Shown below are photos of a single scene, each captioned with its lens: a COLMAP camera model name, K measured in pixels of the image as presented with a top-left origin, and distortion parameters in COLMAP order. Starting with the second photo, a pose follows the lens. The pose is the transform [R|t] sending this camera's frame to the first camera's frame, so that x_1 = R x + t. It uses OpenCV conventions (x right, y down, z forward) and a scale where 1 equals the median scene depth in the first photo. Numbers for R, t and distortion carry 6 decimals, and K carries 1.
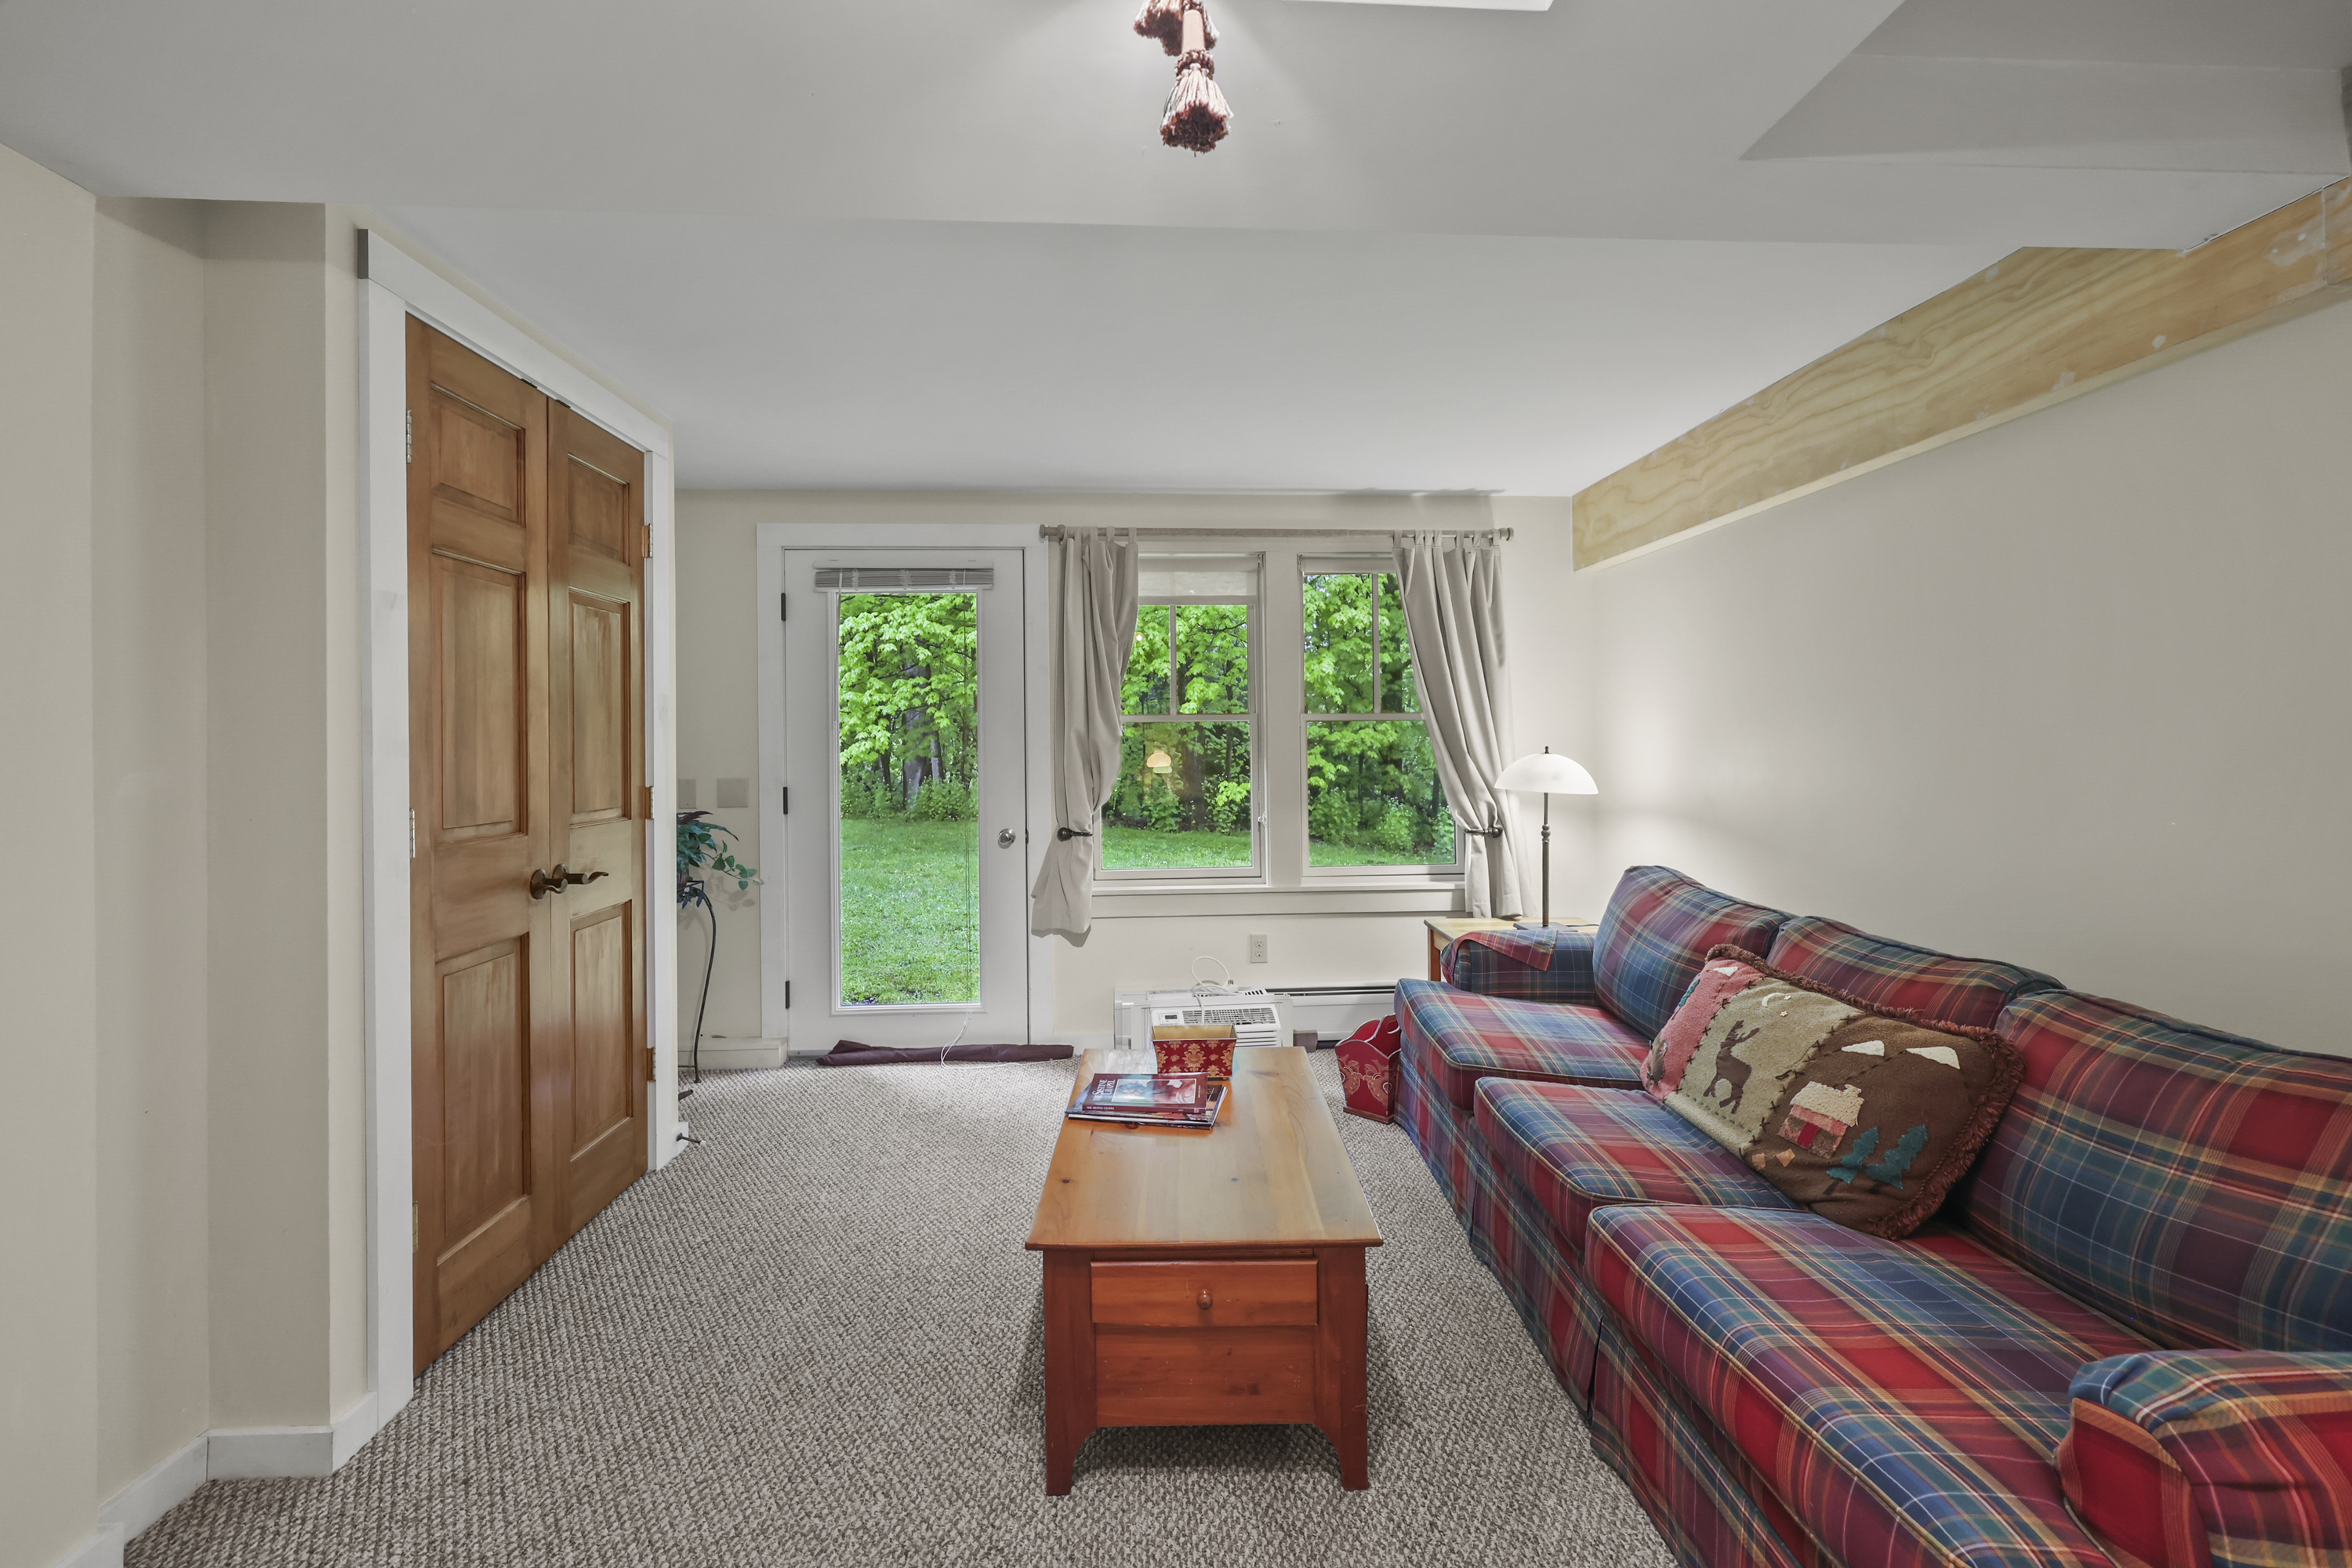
lens RADIAL K [[941.7, 0, 1175.2], [0, 941.7, 750.1], [0, 0, 1]] dist [0.001850, 0.000167]
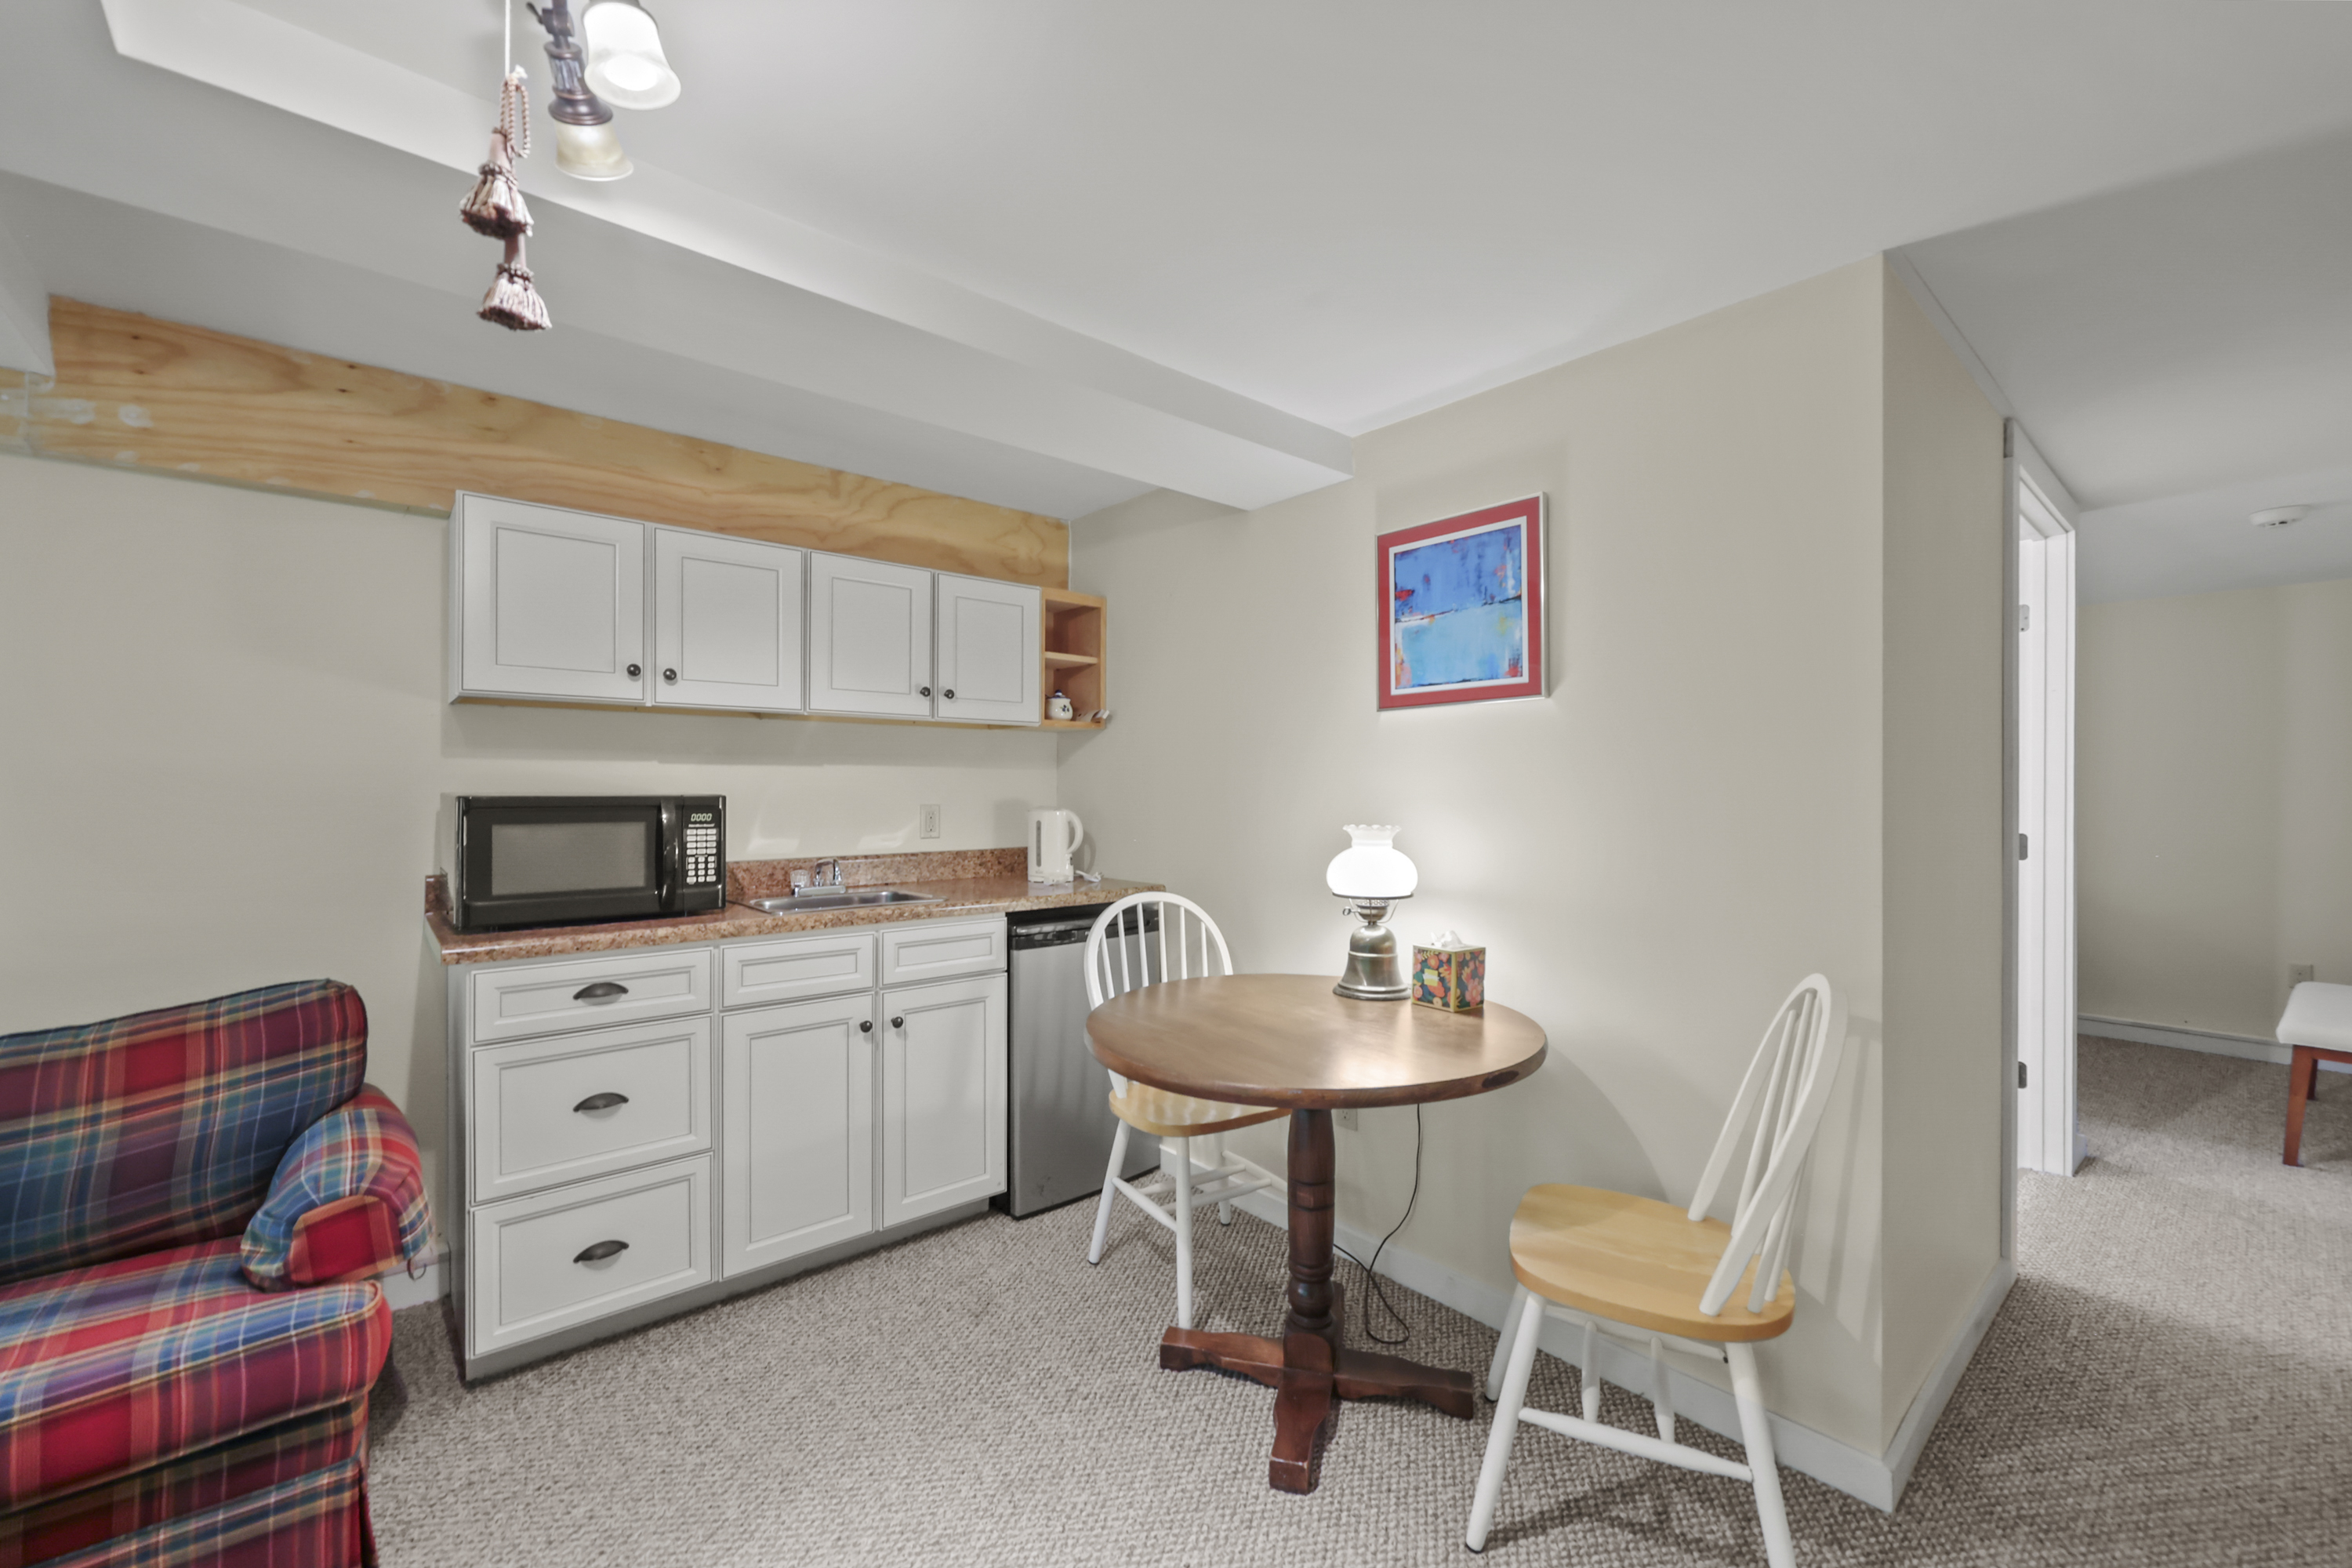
lens RADIAL K [[946.9, 0, 1189.9], [0, 946.9, 796.3], [0, 0, 1]] dist [0.001651, 0.000261]
pose [[-0.607496, -0.002116, 0.794320, -0.794580], [0.010247, 0.999892, 0.010501, -0.007629], [-0.794256, 0.014519, -0.607409, 0.516262]]
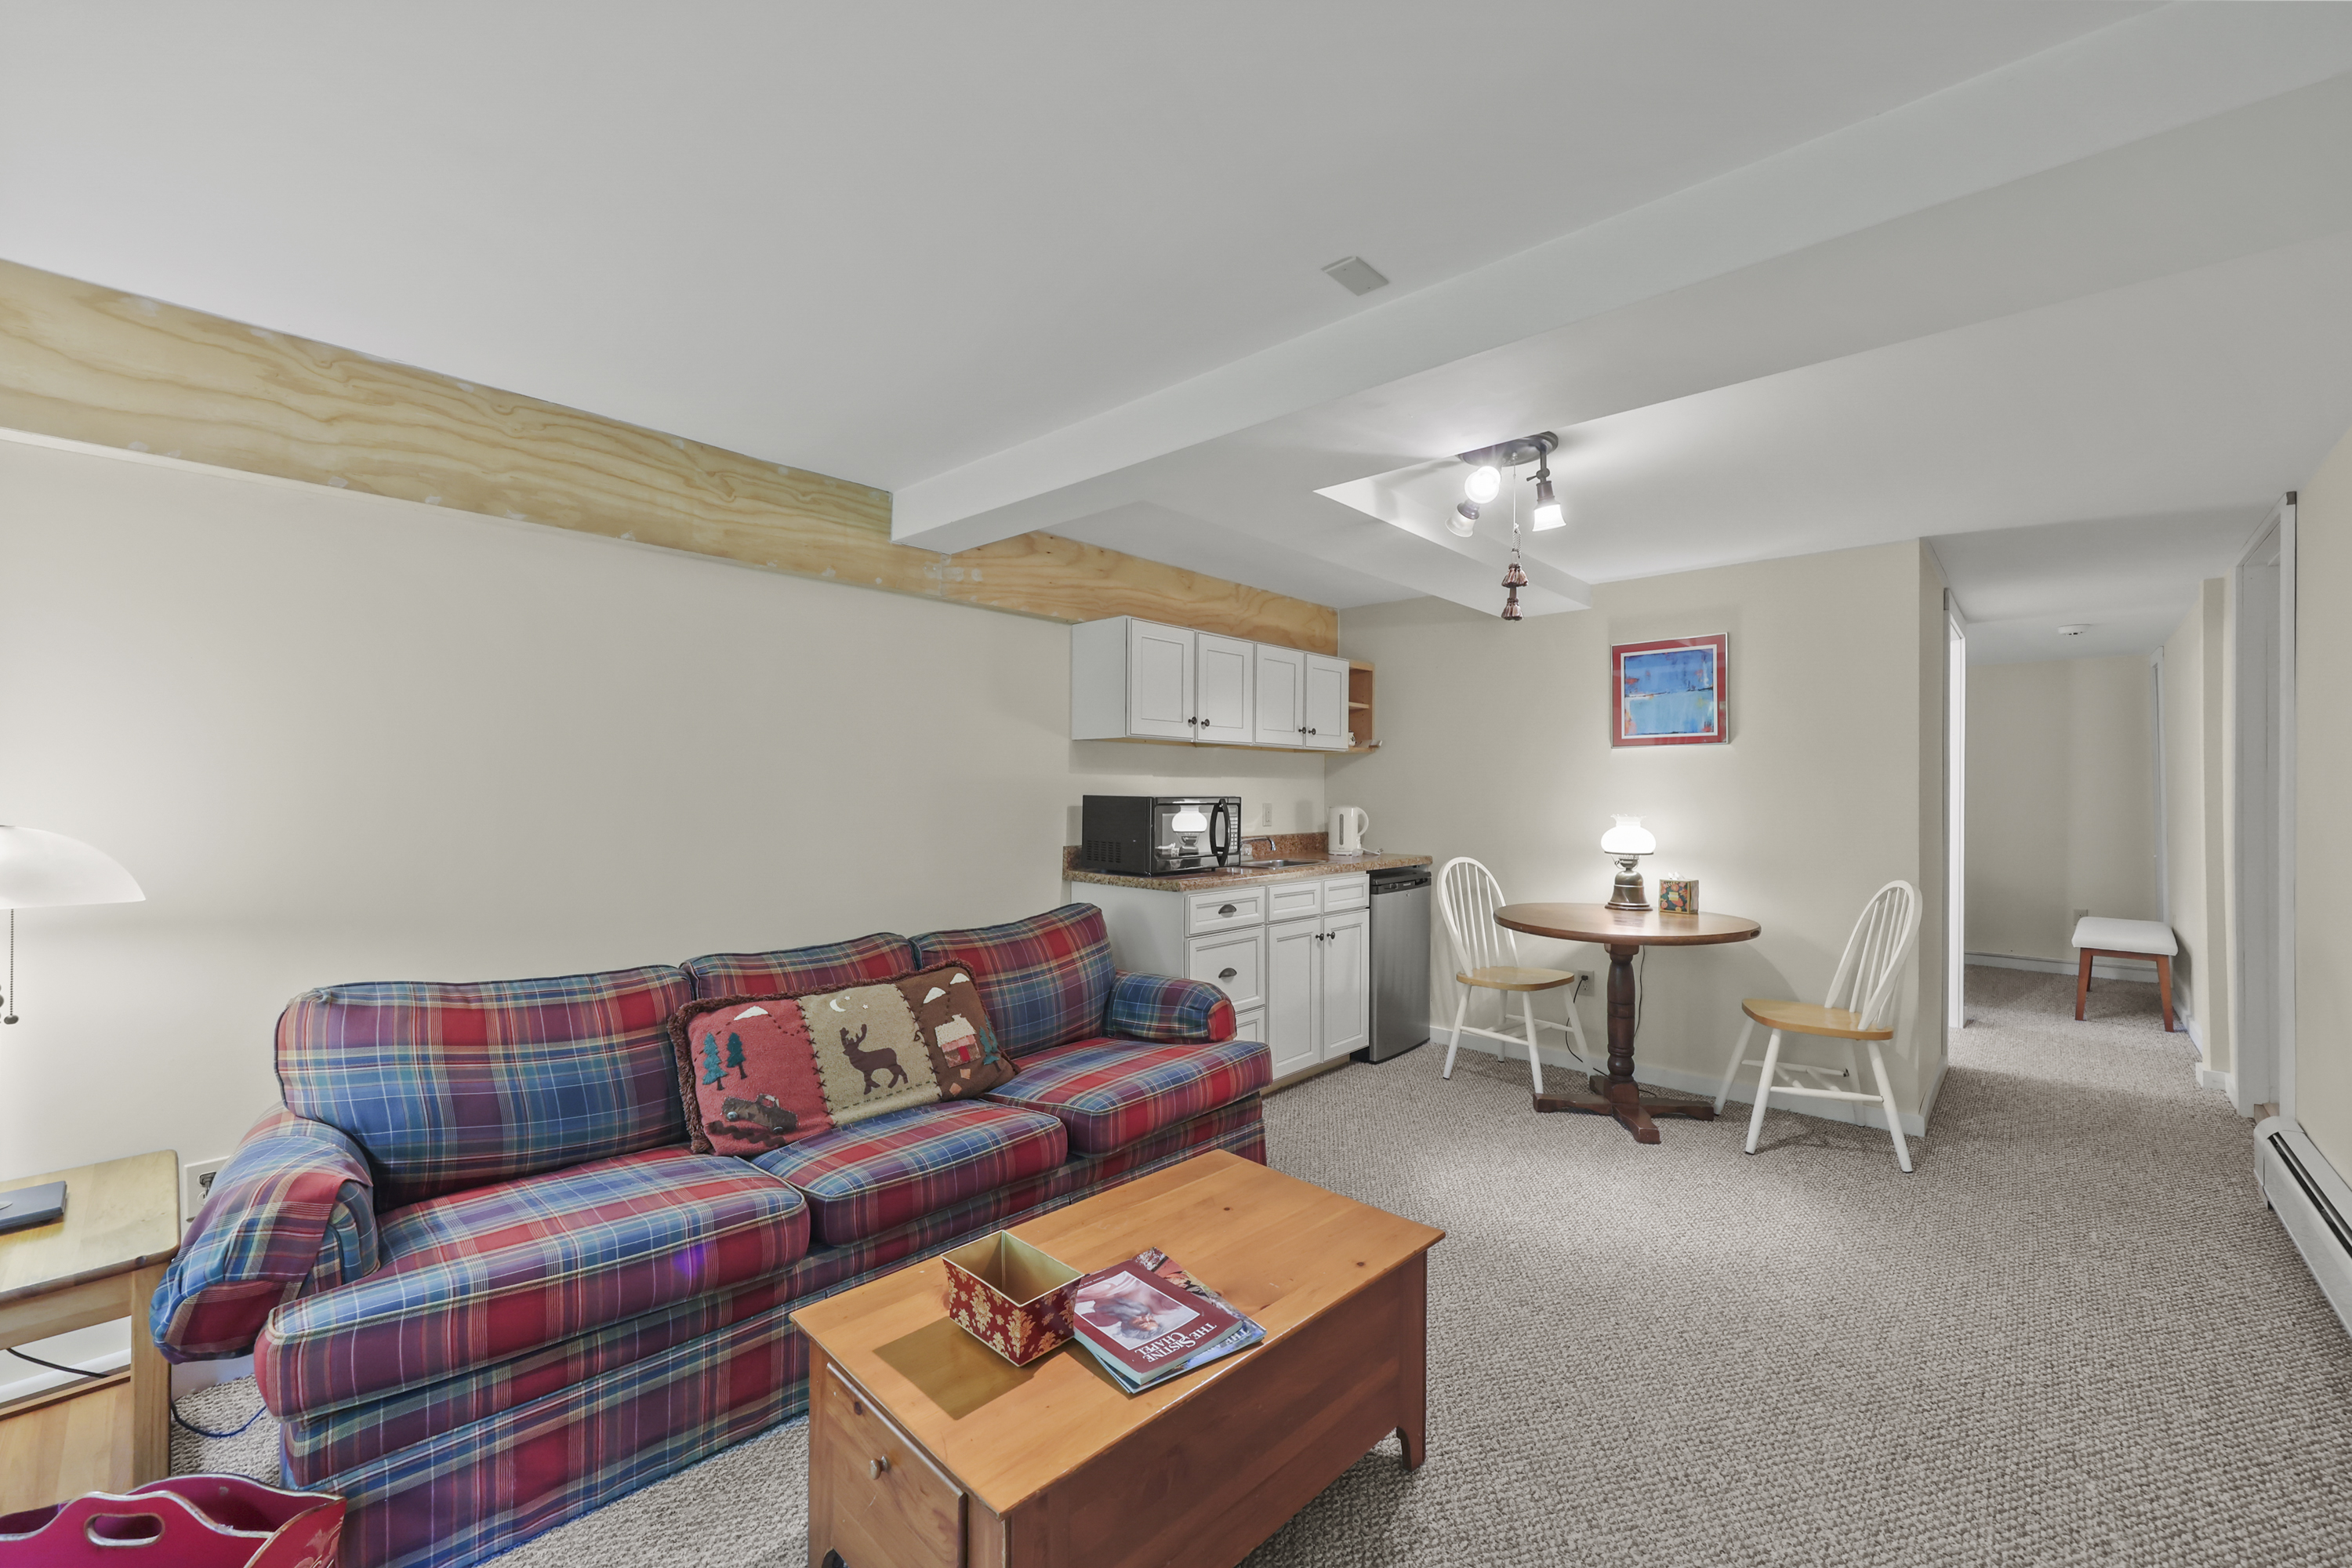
lens RADIAL K [[963.9, 0, 1185.0], [0, 963.9, 793.9], [0, 0, 1]] dist [0.010728, -0.000421]
pose [[-0.704340, 0.001971, 0.709860, -0.832356], [0.008256, 0.999951, 0.005415, -0.024349], [-0.709815, 0.009674, -0.704322, 2.205951]]
